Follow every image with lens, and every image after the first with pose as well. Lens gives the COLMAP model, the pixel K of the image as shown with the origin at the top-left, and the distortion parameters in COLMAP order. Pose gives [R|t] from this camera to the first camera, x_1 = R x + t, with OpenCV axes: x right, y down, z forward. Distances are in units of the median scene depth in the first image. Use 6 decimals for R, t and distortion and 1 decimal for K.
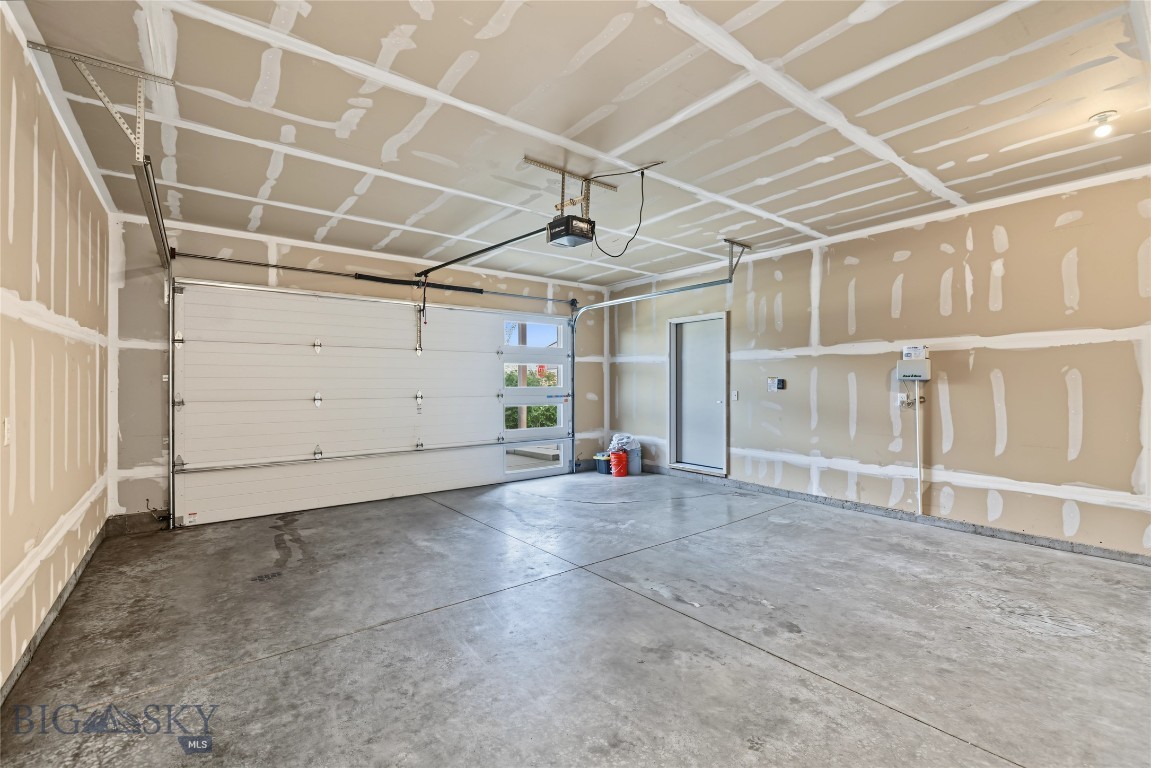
lens RADIAL K [[498.0, 0, 575.5], [0, 498.0, 384.0], [0, 0, 1]] dist [-0.002482, 0.000554]
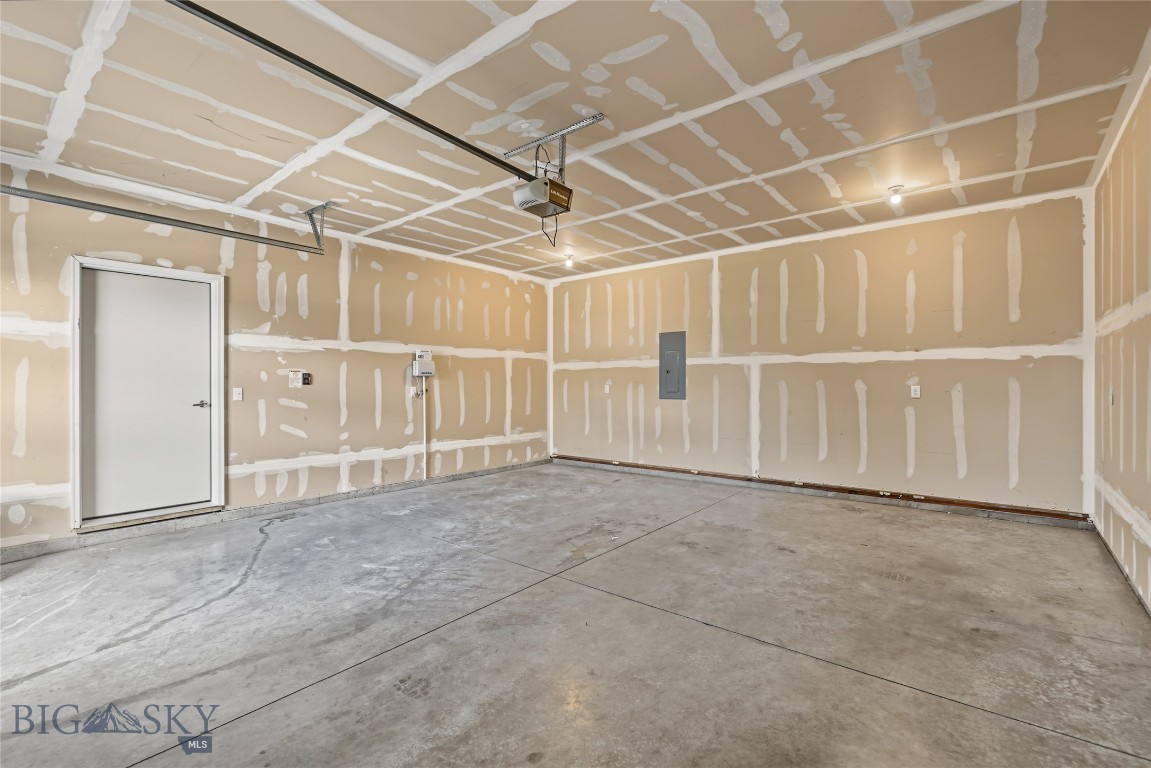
lens RADIAL K [[516.0, 0, 575.1], [0, 516.0, 387.5], [0, 0, 1]] dist [-0.001059, -0.000140]
pose [[-0.221340, -0.004634, 0.975186, -0.718946], [0.004534, 0.999973, 0.005781, 0.015238], [-0.975186, 0.005701, -0.221313, 0.918871]]
